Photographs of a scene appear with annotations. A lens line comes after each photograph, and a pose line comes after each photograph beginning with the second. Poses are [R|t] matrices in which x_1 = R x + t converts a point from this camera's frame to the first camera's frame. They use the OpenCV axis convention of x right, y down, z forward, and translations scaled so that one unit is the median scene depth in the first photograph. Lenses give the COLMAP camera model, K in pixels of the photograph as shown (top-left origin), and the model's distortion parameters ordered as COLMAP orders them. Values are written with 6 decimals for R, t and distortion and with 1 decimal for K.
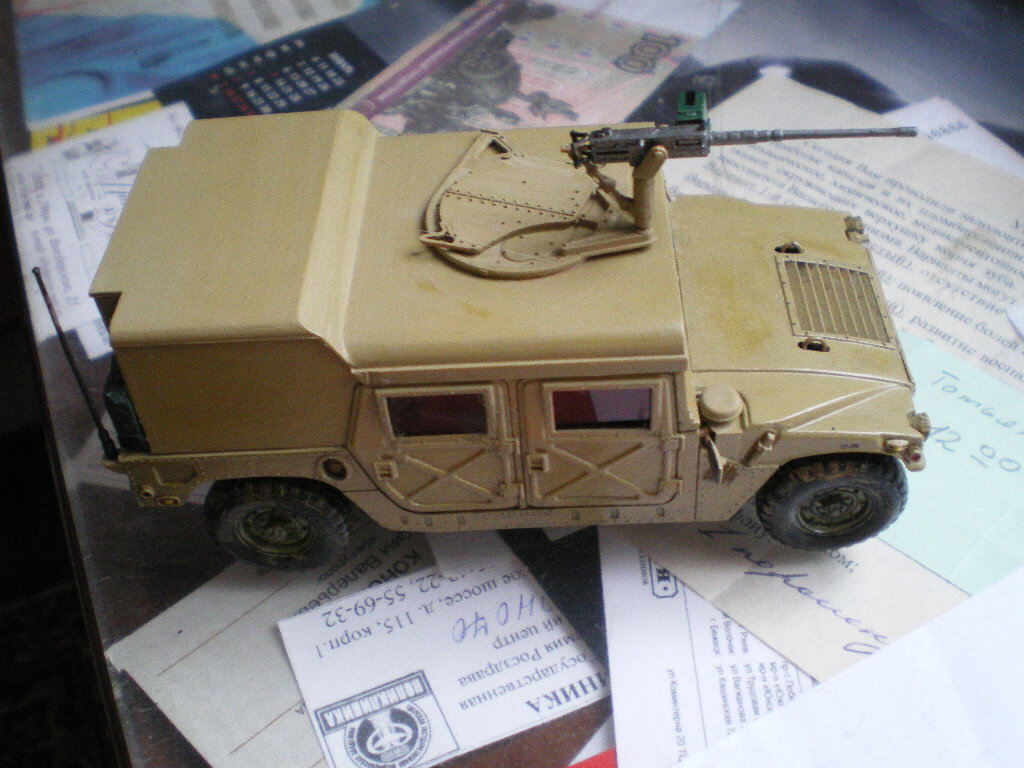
lens RADIAL K [[1205.8, 0, 512.0], [0, 1205.8, 384.0], [0, 0, 1]] dist [-0.128503, -0.009011]
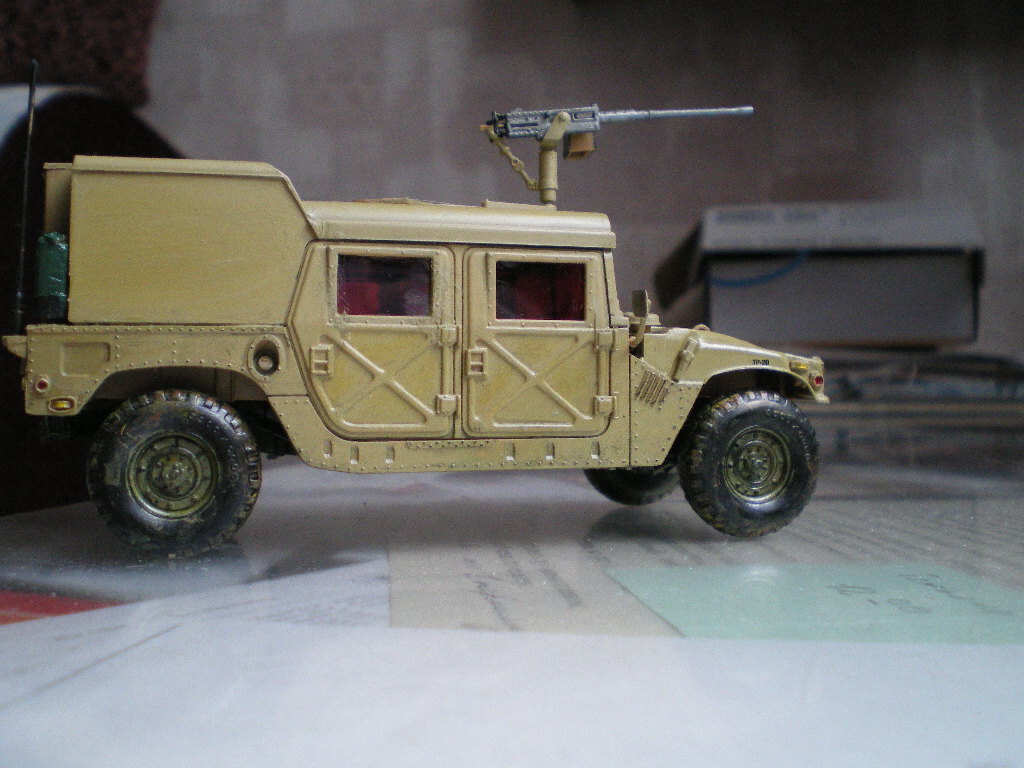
lens RADIAL K [[1205.8, 0, 512.0], [0, 1205.8, 384.0], [0, 0, 1]] dist [-0.128503, -0.009011]
pose [[0.959303, 0.071833, 0.273088, -0.223168], [0.149544, 0.691112, -0.707107, 0.790627], [-0.239528, 0.719169, 0.652244, 0.367071]]
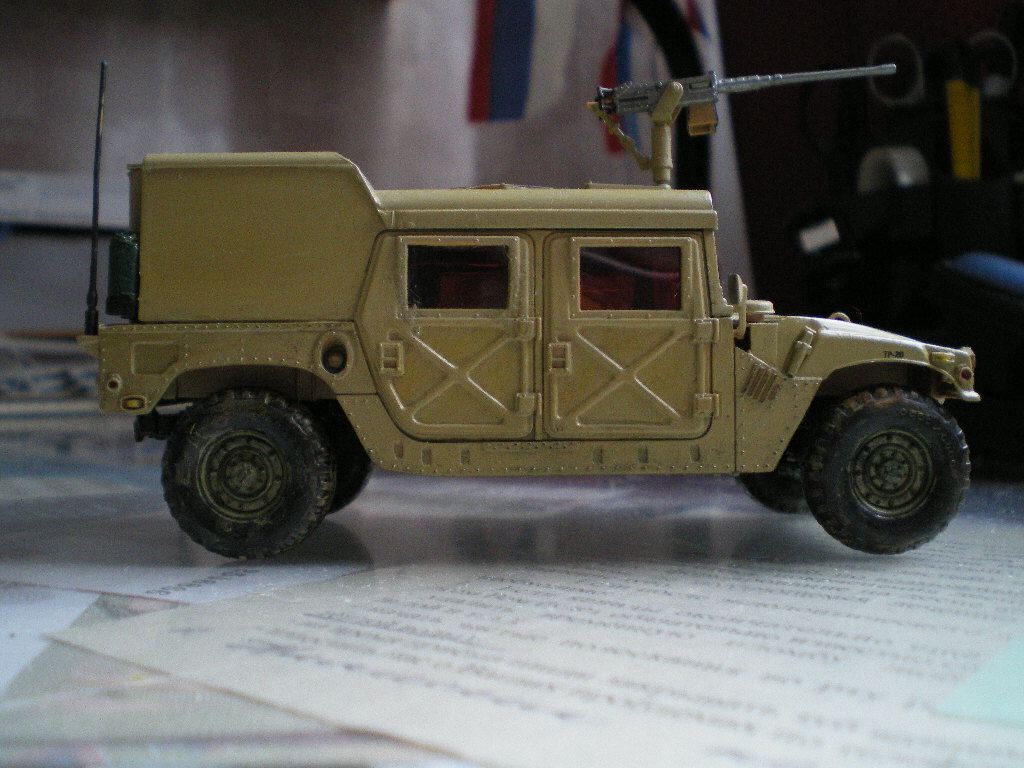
lens RADIAL K [[1205.8, 0, 512.0], [0, 1205.8, 384.0], [0, 0, 1]] dist [-0.128503, -0.009011]
pose [[0.997651, 0.066587, 0.016094, -0.028315], [-0.034600, 0.692553, -0.720536, 0.747390], [-0.059124, 0.718287, 0.693230, 0.389659]]
